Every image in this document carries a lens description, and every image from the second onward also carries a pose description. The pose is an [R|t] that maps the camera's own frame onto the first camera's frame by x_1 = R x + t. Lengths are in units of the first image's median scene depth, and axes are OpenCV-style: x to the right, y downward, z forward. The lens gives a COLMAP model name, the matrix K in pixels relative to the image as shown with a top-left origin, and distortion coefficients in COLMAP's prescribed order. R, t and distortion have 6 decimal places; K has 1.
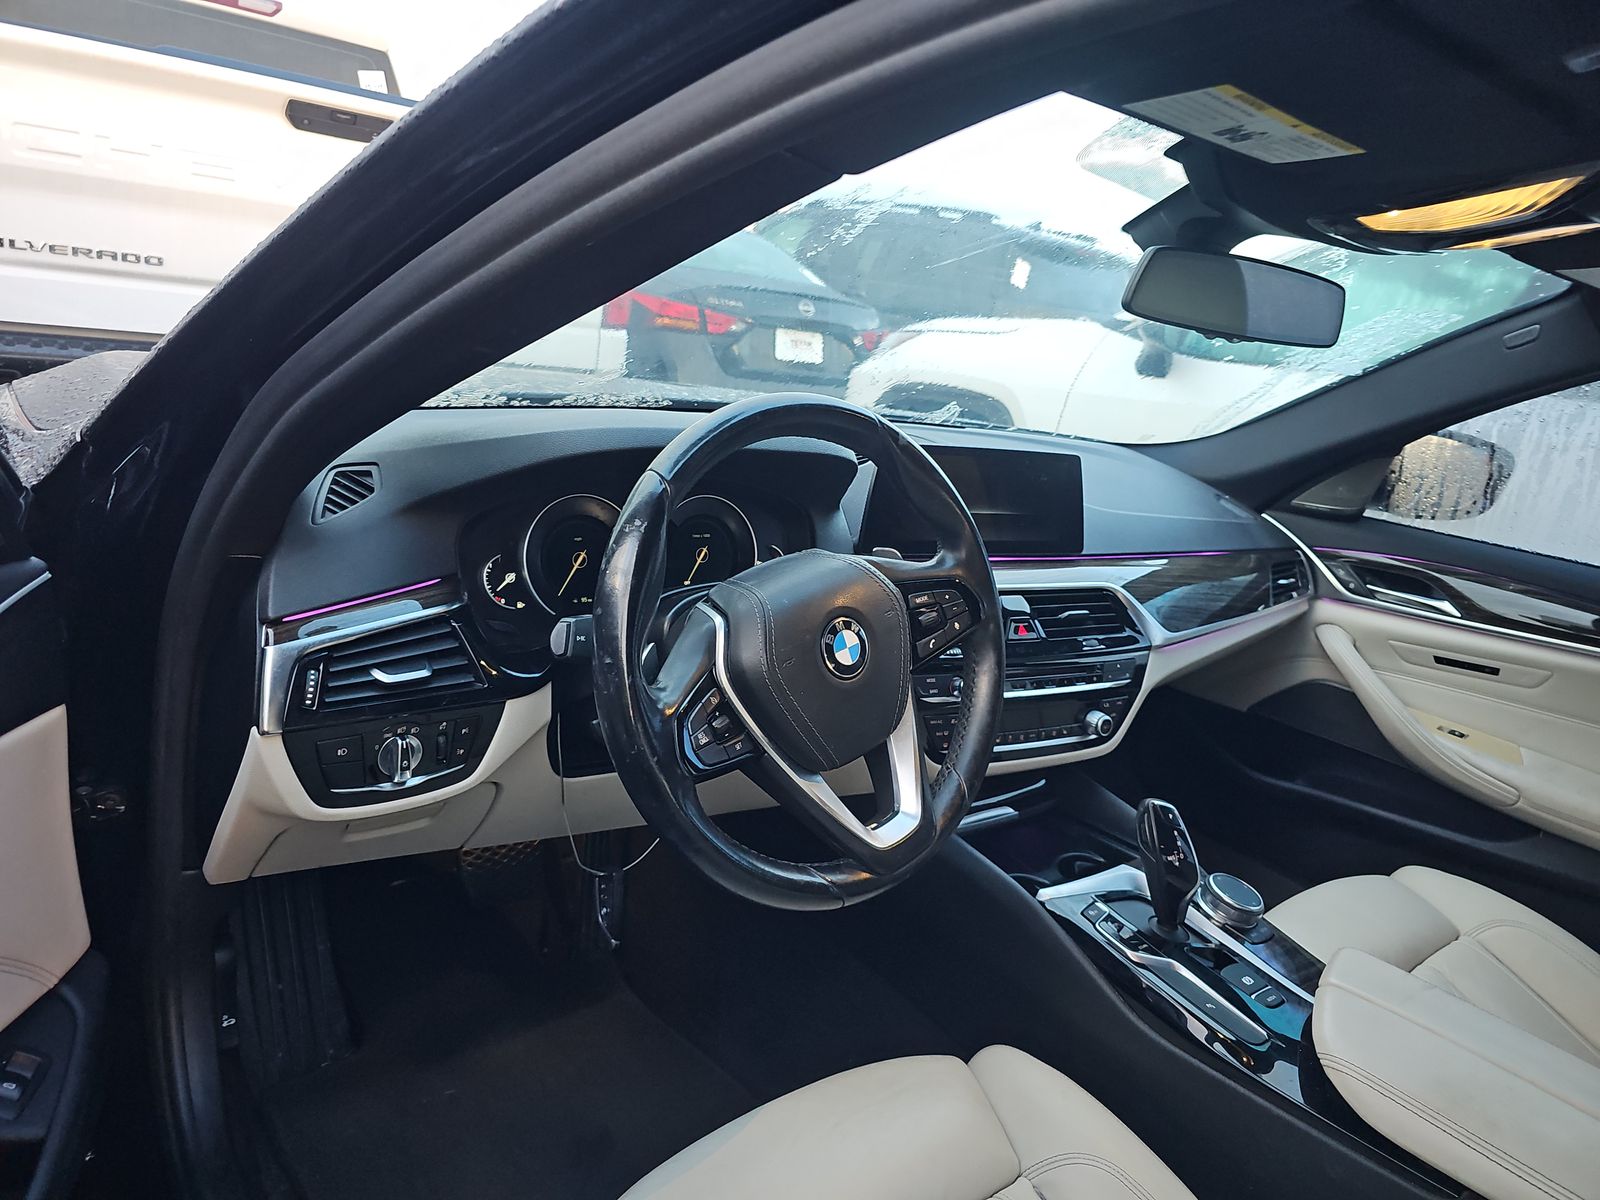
lens RADIAL K [[1078.2, 0, 784.3], [0, 1078.2, 588.3], [0, 0, 1]] dist [0.049003, -0.044276]
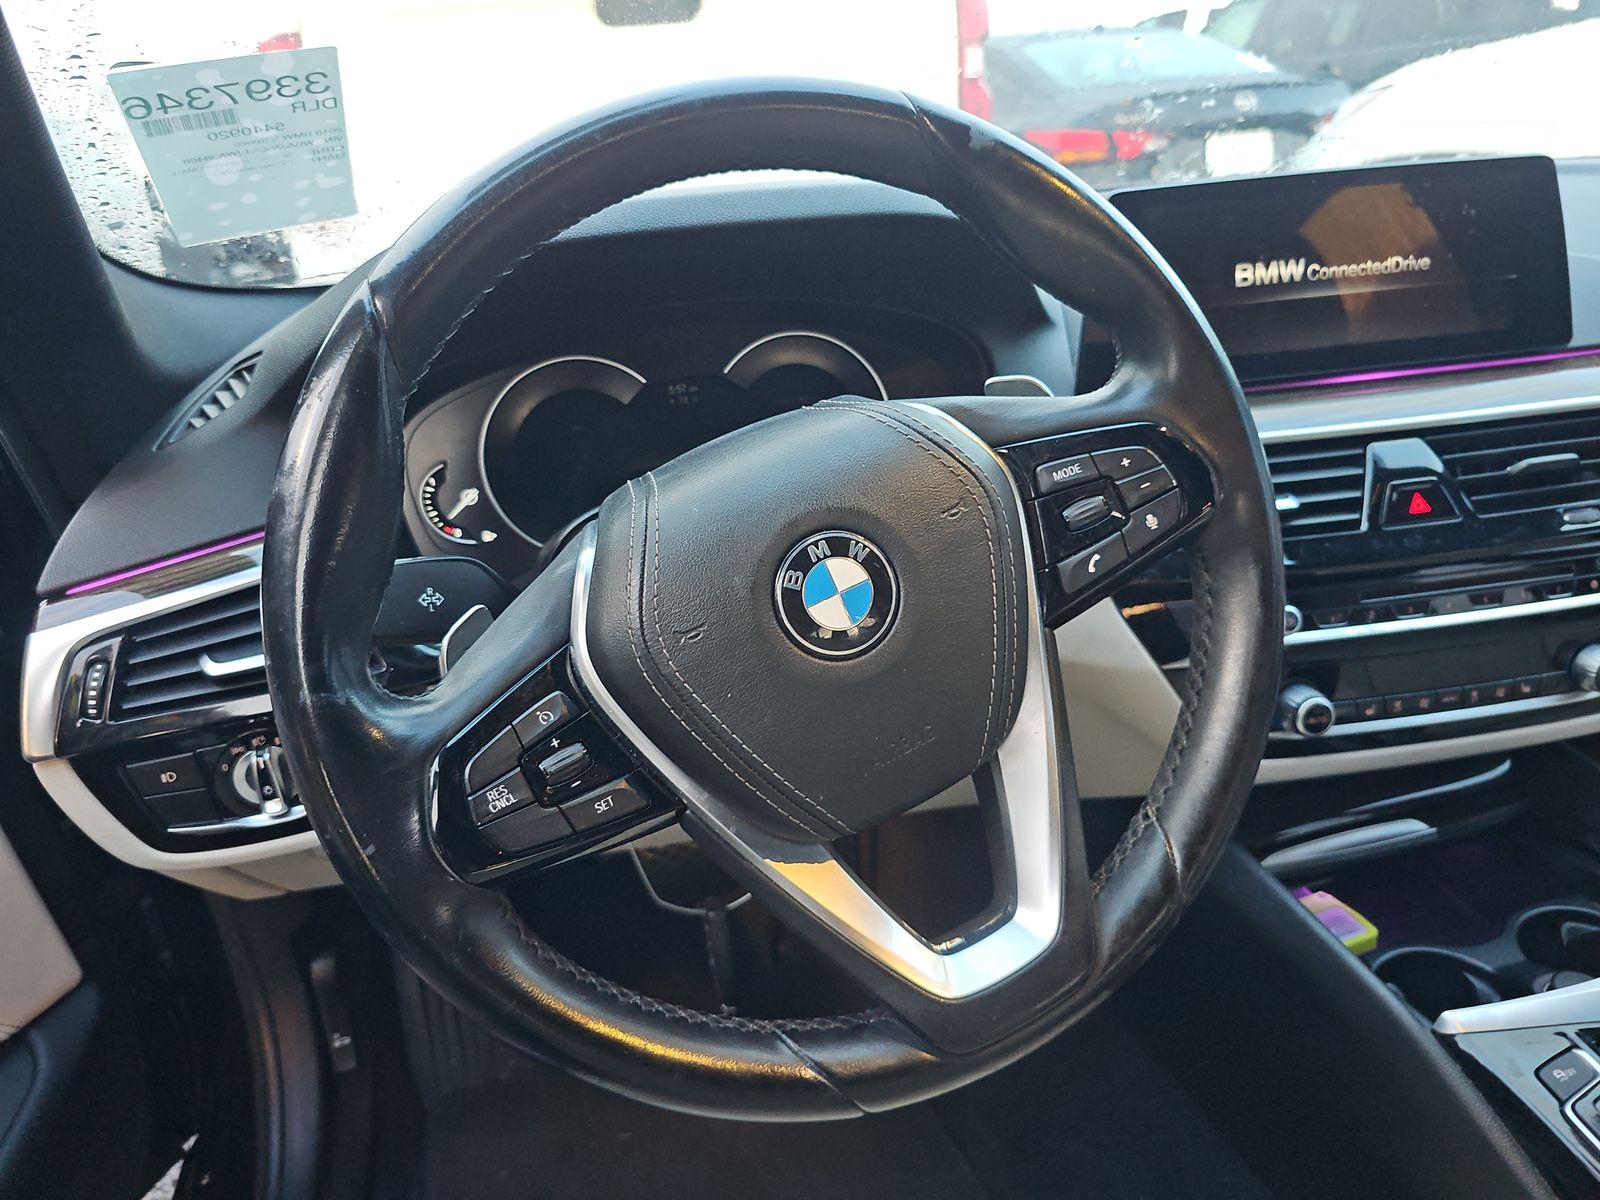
lens RADIAL K [[1078.2, 0, 776.5], [0, 1078.2, 582.7], [0, 0, 1]] dist [0.049003, -0.044276]
pose [[0.901511, -0.050121, -0.429845, 0.217162], [0.091899, 0.992789, 0.076977, 0.009603], [0.422887, -0.108898, 0.899616, 0.501302]]
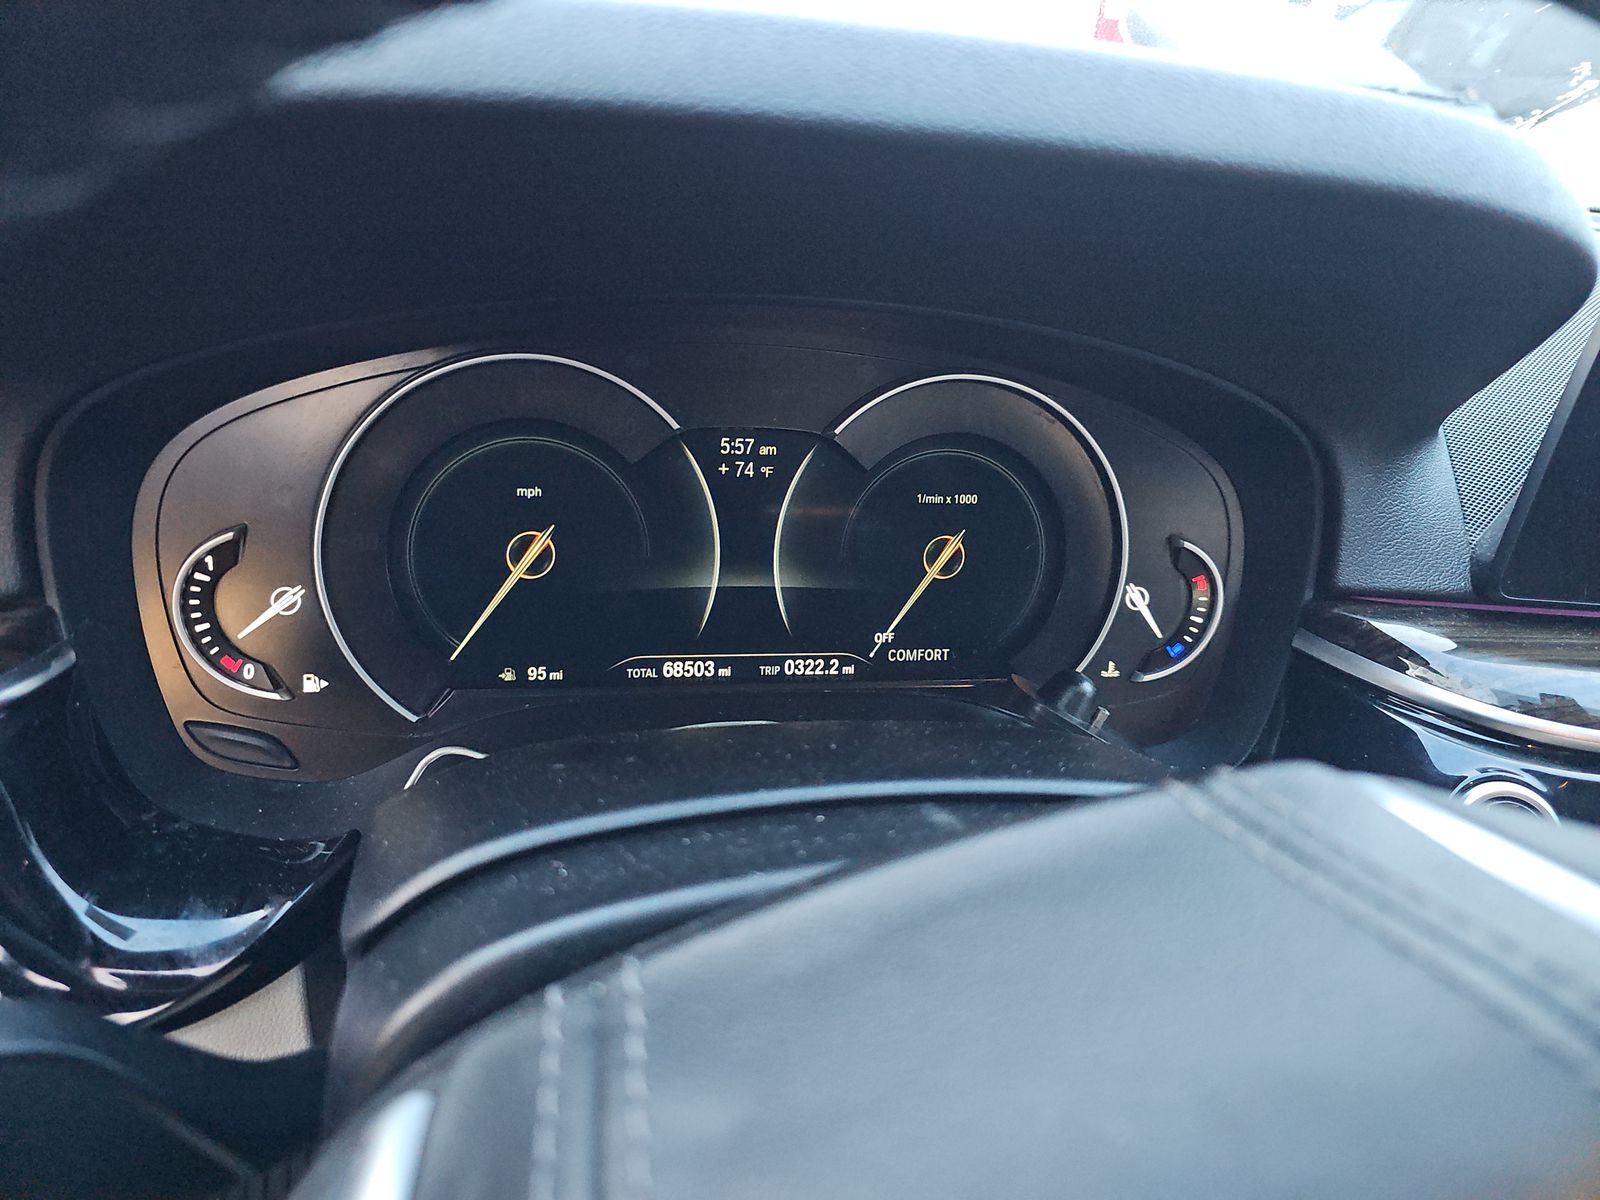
lens RADIAL K [[1078.2, 0, 807.5], [0, 1078.2, 600.4], [0, 0, 1]] dist [0.049003, -0.044276]
pose [[0.889700, 0.053737, -0.453373, 0.046056], [-0.050492, 0.998539, 0.019268, -0.026191], [0.453746, 0.005749, 0.891113, 0.821537]]
